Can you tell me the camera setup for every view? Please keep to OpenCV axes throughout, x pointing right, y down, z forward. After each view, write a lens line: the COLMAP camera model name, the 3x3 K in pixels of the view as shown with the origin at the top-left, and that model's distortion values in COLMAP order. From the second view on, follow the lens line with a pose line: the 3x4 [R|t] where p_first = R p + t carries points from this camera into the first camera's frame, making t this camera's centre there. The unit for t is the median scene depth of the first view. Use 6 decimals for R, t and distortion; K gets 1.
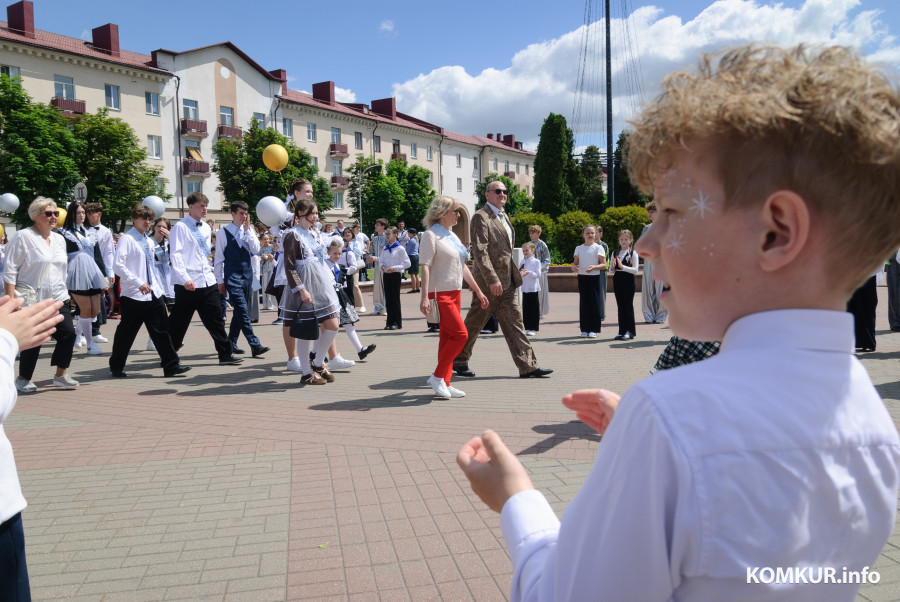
lens RADIAL K [[691.0, 0, 450.0], [0, 691.0, 301.0], [0, 0, 1]] dist [0.008571, -0.021513]
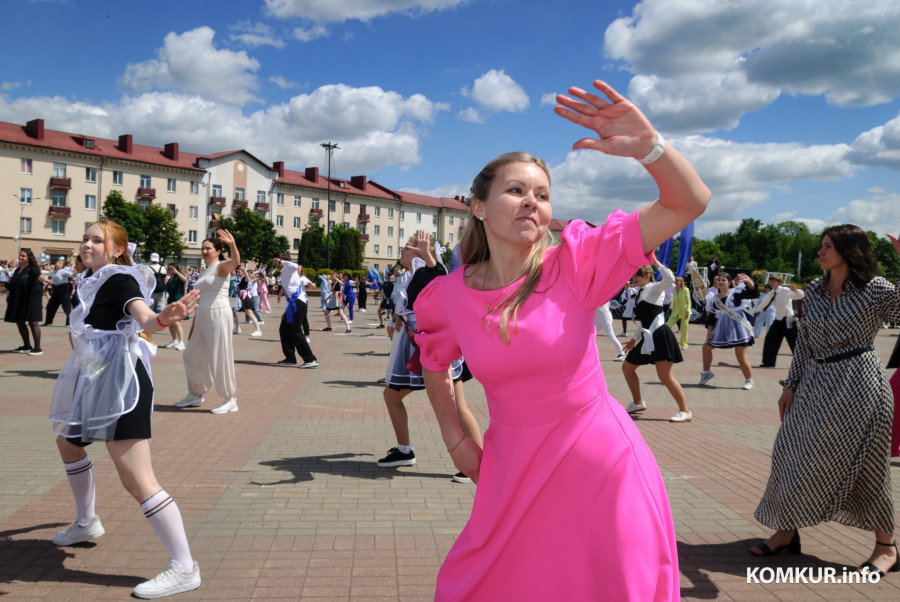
lens RADIAL K [[691.0, 0, 450.0], [0, 691.0, 301.0], [0, 0, 1]] dist [0.008571, -0.021513]
pose [[0.992314, 0.055117, -0.110789, 0.391987], [-0.059219, 0.997663, -0.034073, 0.018761], [0.108652, 0.040372, 0.993260, -0.609631]]
